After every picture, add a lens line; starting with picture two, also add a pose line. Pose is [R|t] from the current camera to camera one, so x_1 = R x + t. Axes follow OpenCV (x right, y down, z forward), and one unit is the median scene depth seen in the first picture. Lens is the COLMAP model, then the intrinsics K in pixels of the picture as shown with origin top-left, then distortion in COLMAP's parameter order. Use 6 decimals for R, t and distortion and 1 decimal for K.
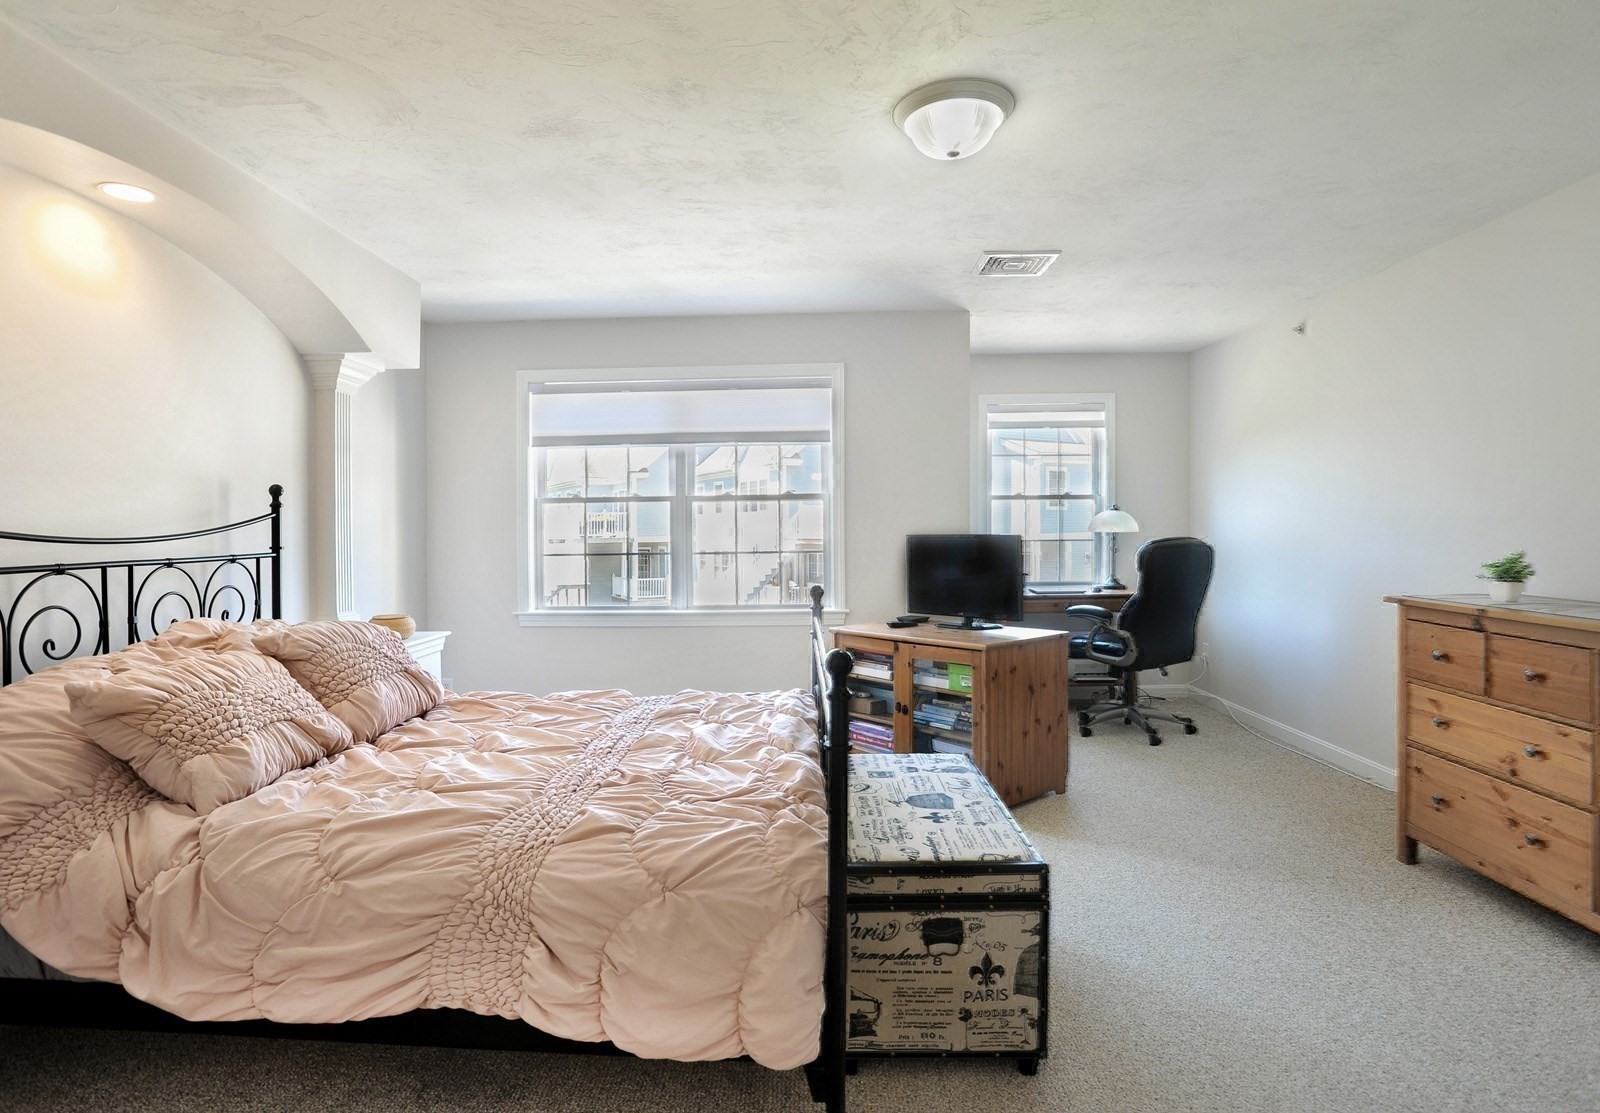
lens RADIAL K [[840.1, 0, 798.9], [0, 840.1, 548.3], [0, 0, 1]] dist [-0.027316, 0.006784]
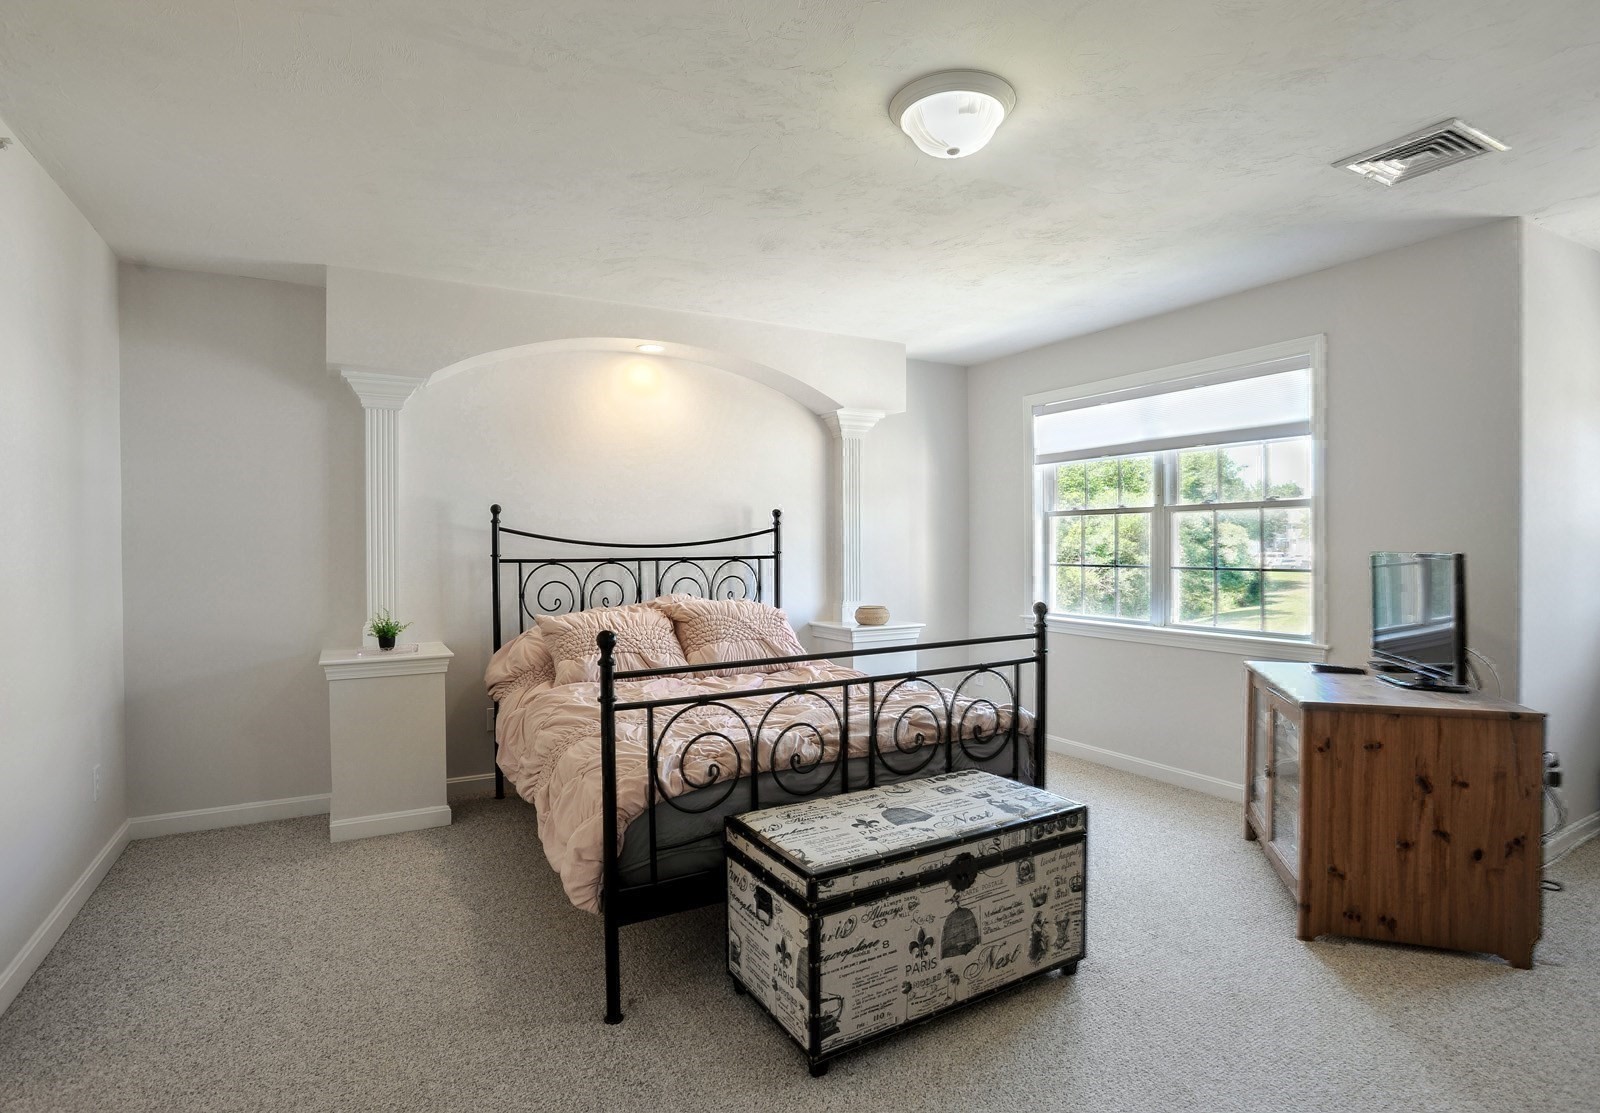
lens RADIAL K [[840.1, 0, 800.9], [0, 840.1, 551.9], [0, 0, 1]] dist [-0.027316, 0.006784]
pose [[0.529177, 0.018747, -0.848304, 0.661645], [-0.023833, 0.999690, 0.007225, -0.012916], [0.848177, 0.016395, 0.529460, 0.251641]]
